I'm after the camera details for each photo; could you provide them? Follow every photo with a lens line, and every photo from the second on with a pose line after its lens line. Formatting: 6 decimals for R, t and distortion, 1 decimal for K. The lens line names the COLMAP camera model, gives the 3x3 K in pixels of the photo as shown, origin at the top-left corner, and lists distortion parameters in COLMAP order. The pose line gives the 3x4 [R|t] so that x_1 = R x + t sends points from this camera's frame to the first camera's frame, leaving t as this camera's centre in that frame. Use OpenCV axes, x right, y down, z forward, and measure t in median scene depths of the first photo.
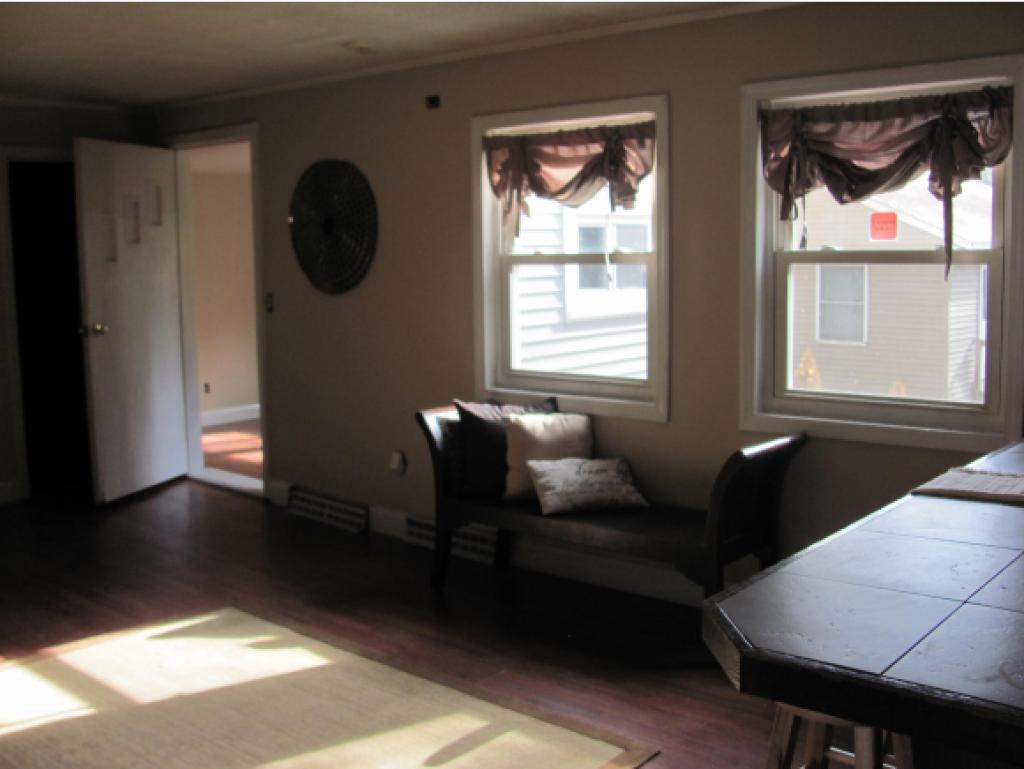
lens RADIAL K [[1060.8, 0, 512.0], [0, 1060.8, 384.5], [0, 0, 1]] dist [-0.091311, 0.007684]
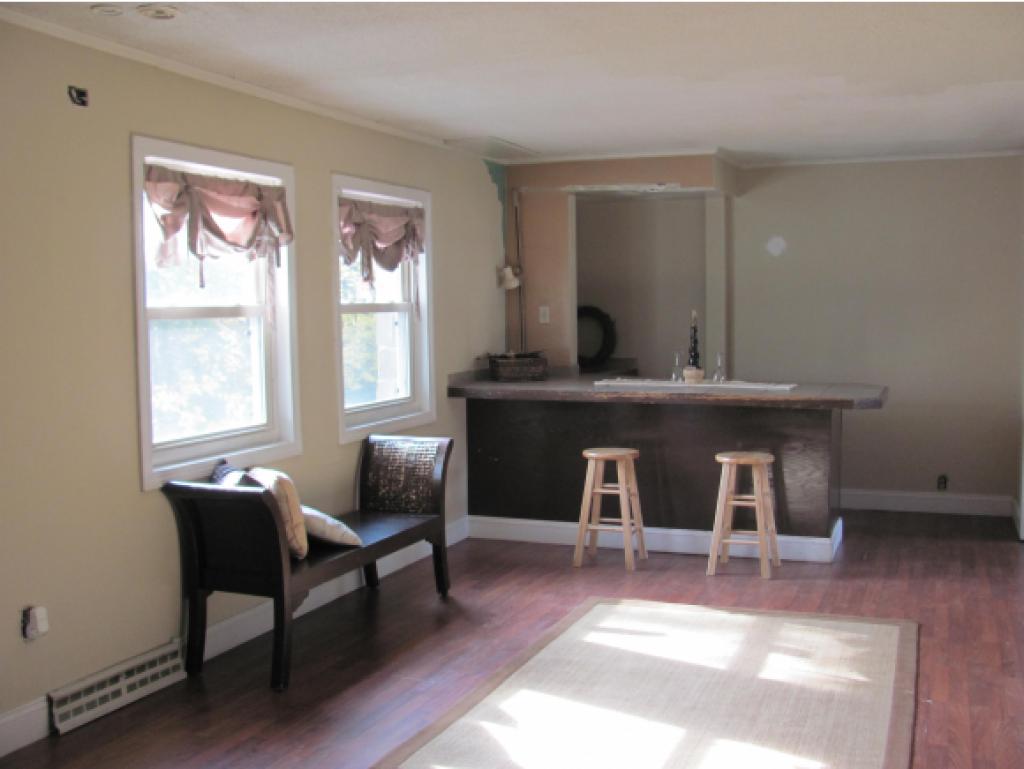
lens RADIAL K [[1176.7, 0, 512.0], [0, 1176.7, 384.5], [0, 0, 1]] dist [-0.013433, -0.018537]
pose [[-0.326990, -0.058112, 0.943239, -1.134221], [0.117864, 0.987806, 0.101717, -0.142630], [-0.937649, 0.144435, -0.316154, 1.202968]]
